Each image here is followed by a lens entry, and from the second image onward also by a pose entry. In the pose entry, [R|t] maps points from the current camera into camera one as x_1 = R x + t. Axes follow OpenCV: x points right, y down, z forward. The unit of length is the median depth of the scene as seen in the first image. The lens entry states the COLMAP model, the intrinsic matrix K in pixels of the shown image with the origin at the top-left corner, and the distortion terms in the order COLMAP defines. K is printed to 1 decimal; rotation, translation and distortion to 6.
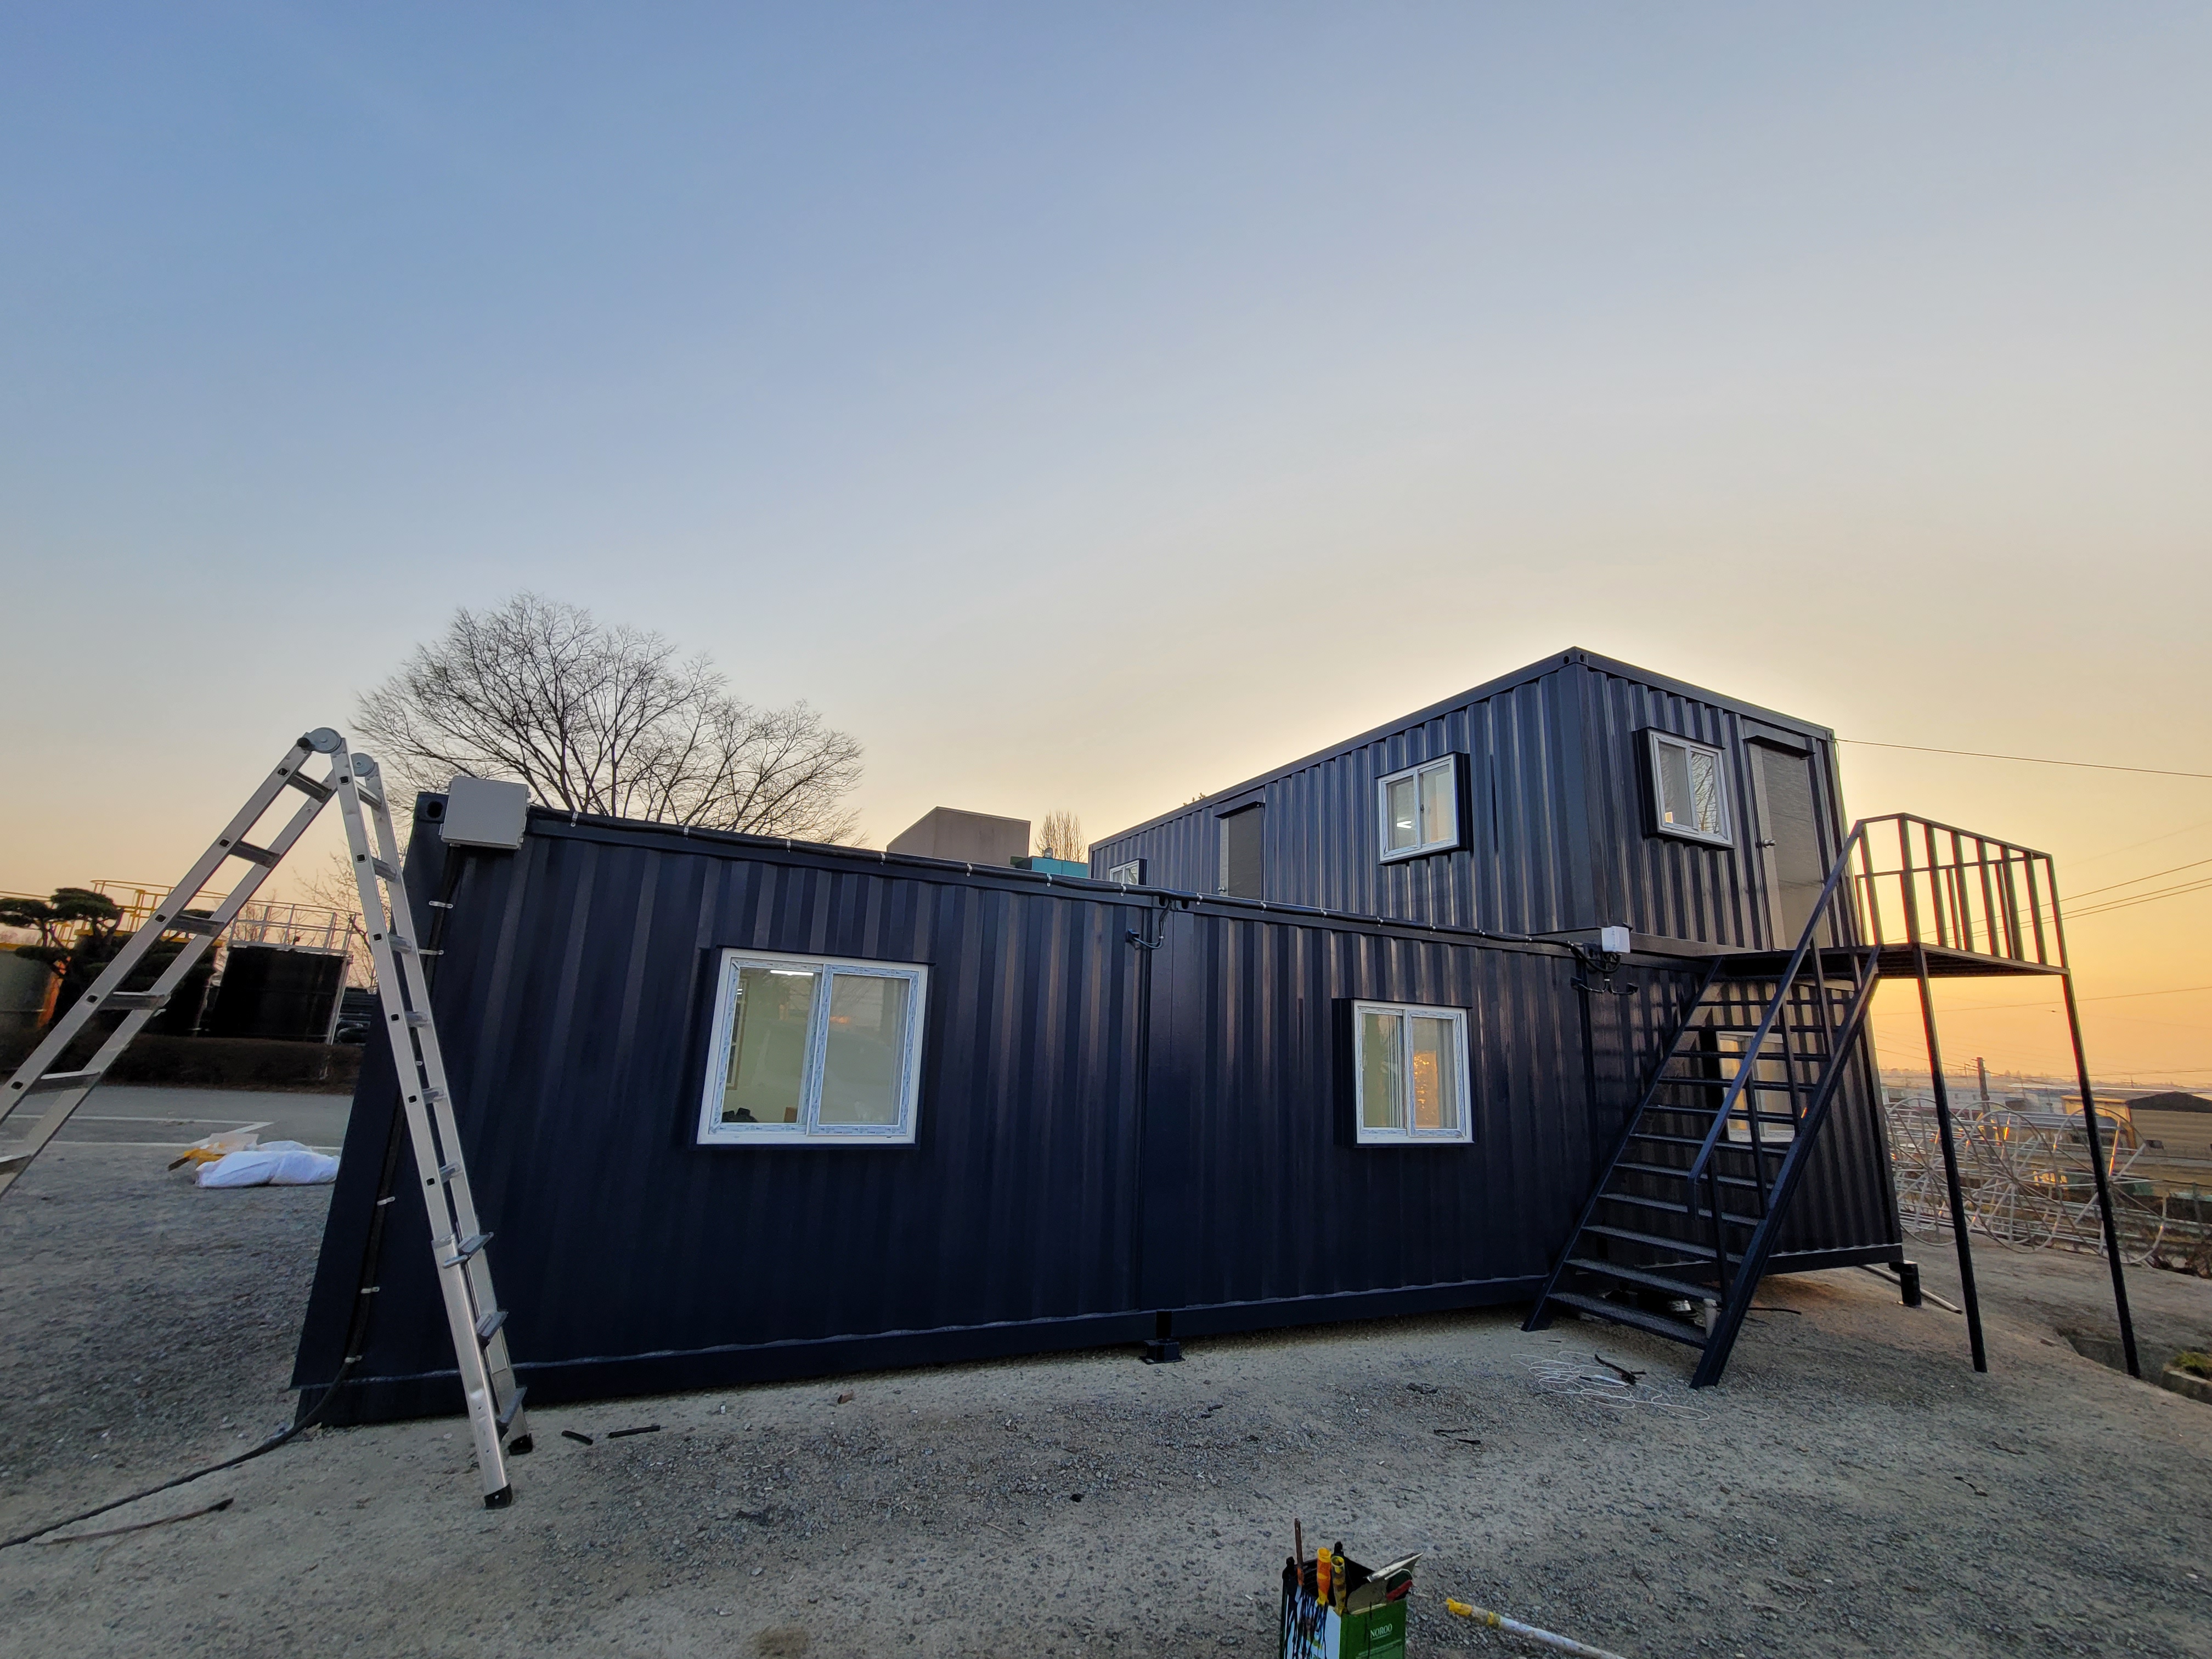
lens RADIAL K [[908.8, 0, 1089.0], [0, 908.8, 841.2], [0, 0, 1]] dist [-0.014211, 0.007565]
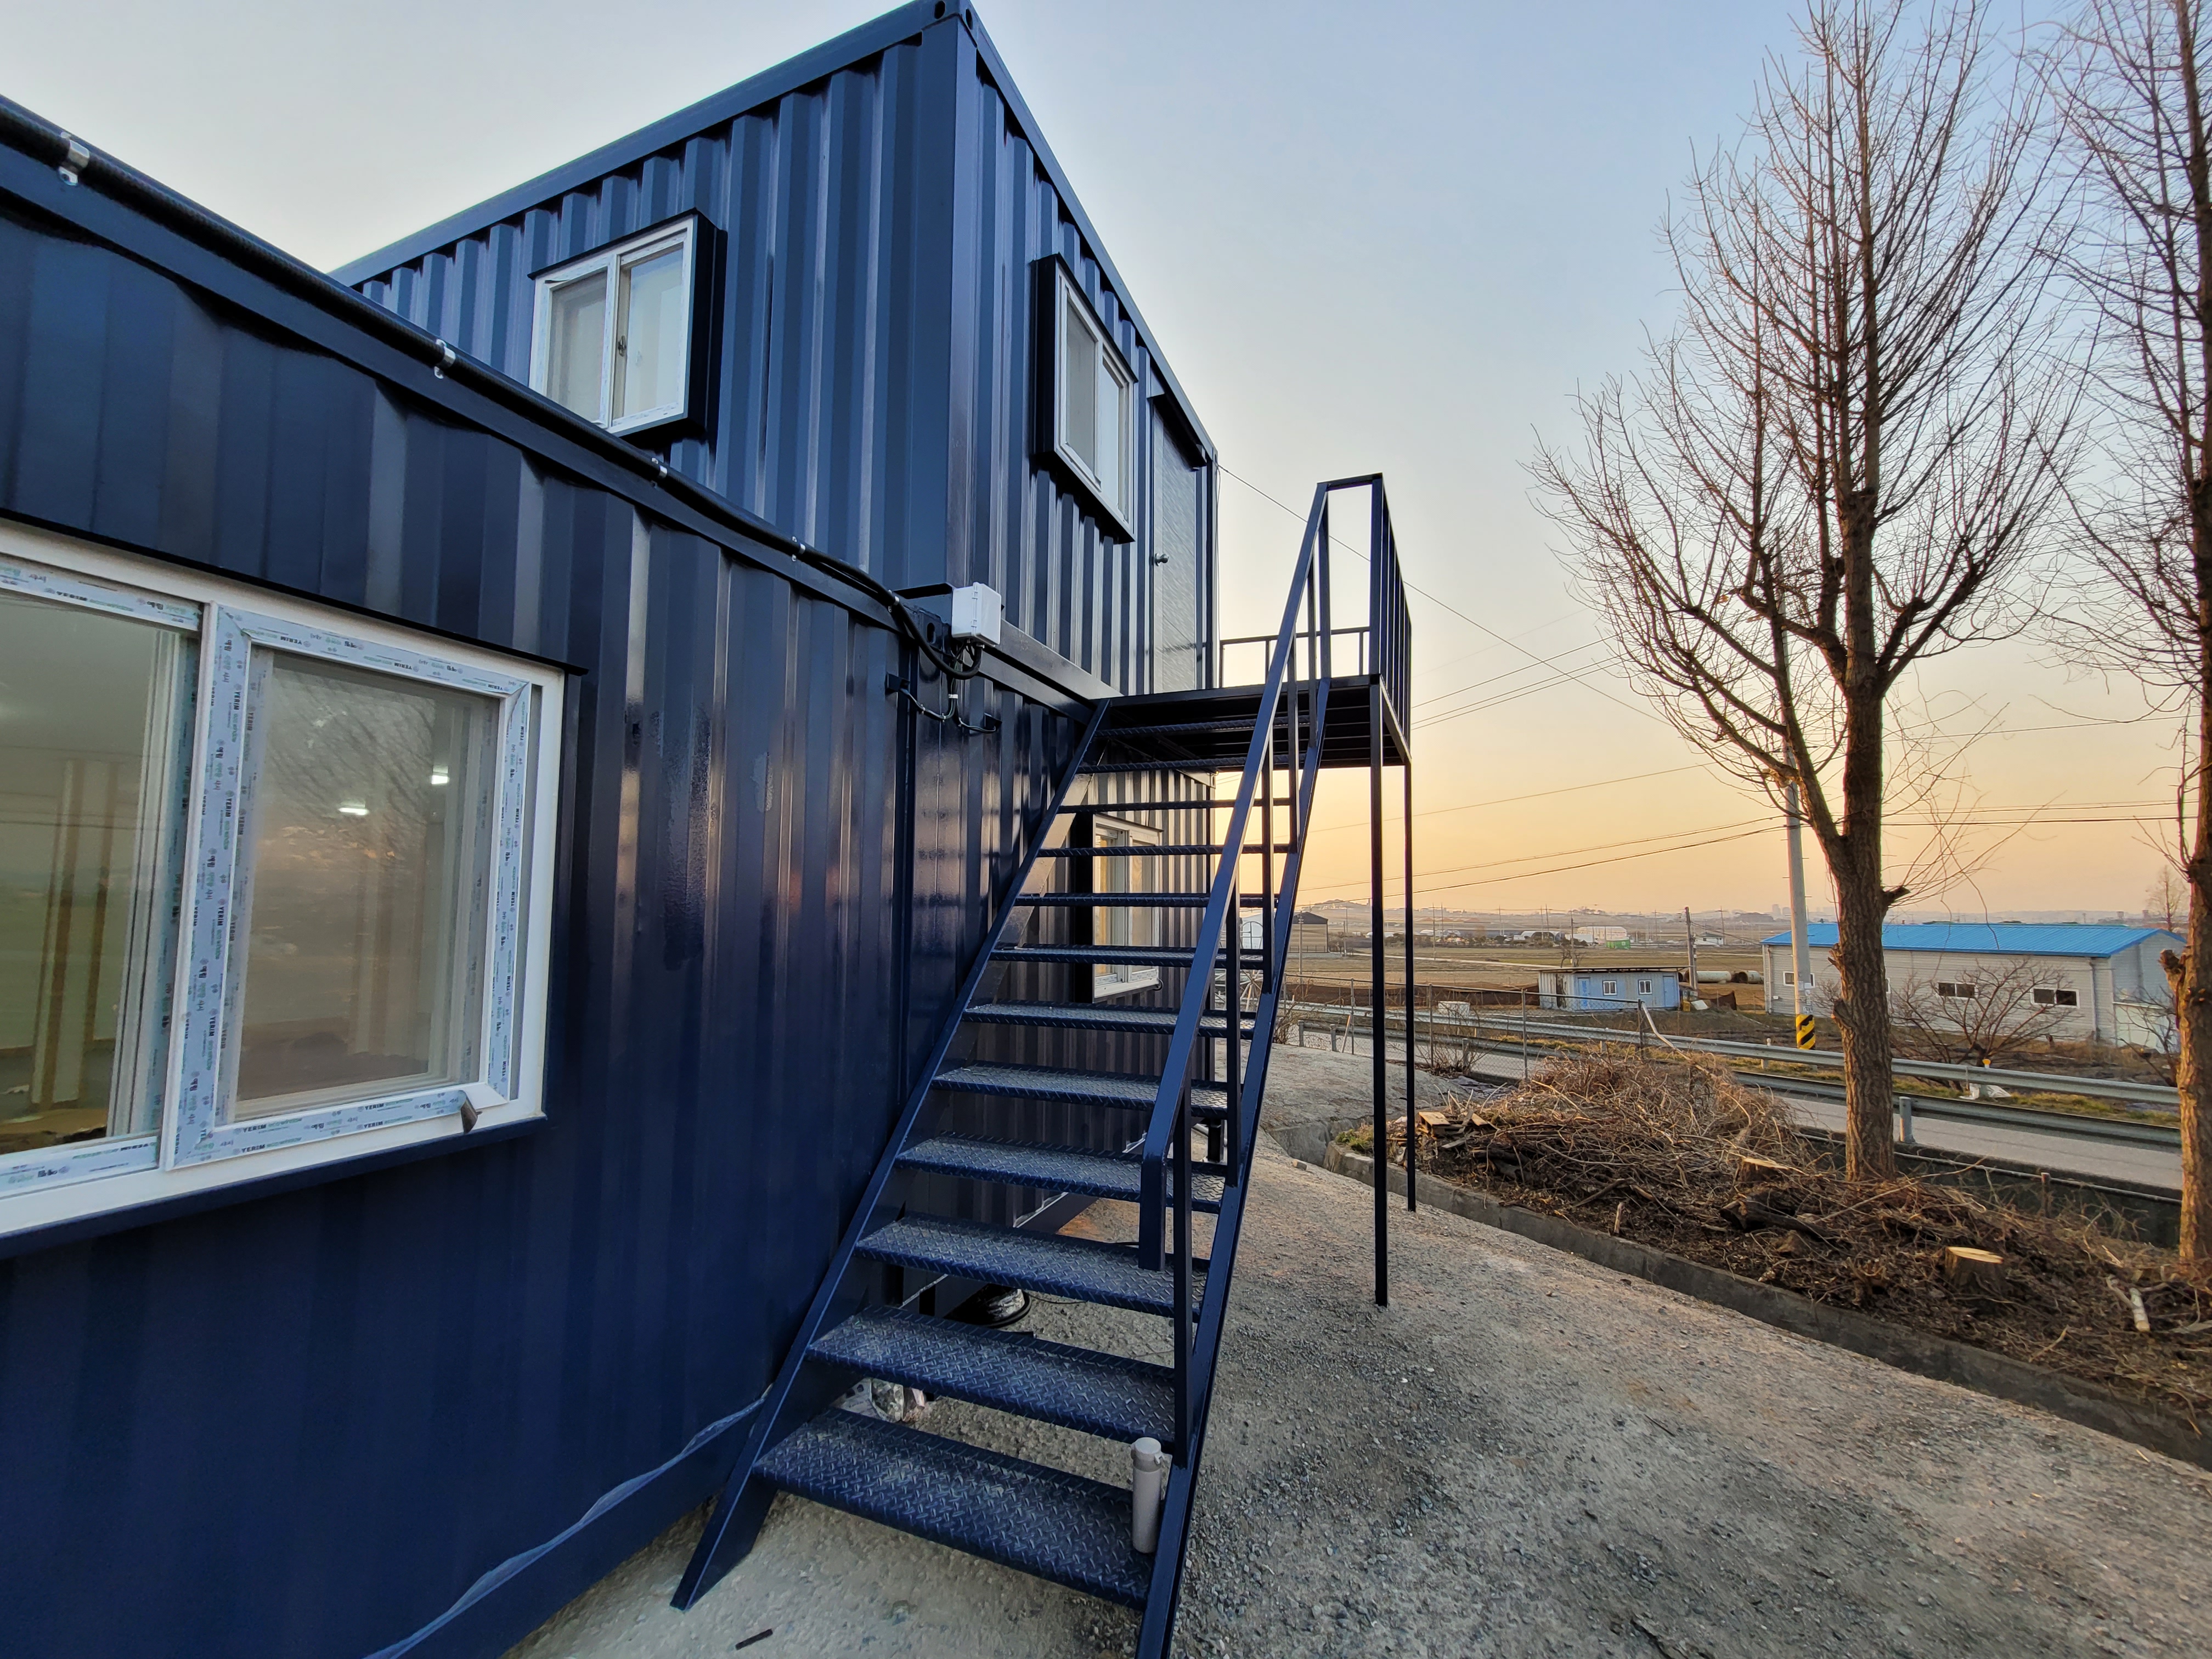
lens RADIAL K [[895.5, 0, 1074.9], [0, 895.5, 839.2], [0, 0, 1]] dist [0.002177, 0.000902]
pose [[0.756365, 0.016615, 0.653939, 0.248907], [-0.122460, 0.985600, 0.116600, 0.130165], [-0.642585, -0.168273, 0.747508, 0.471739]]
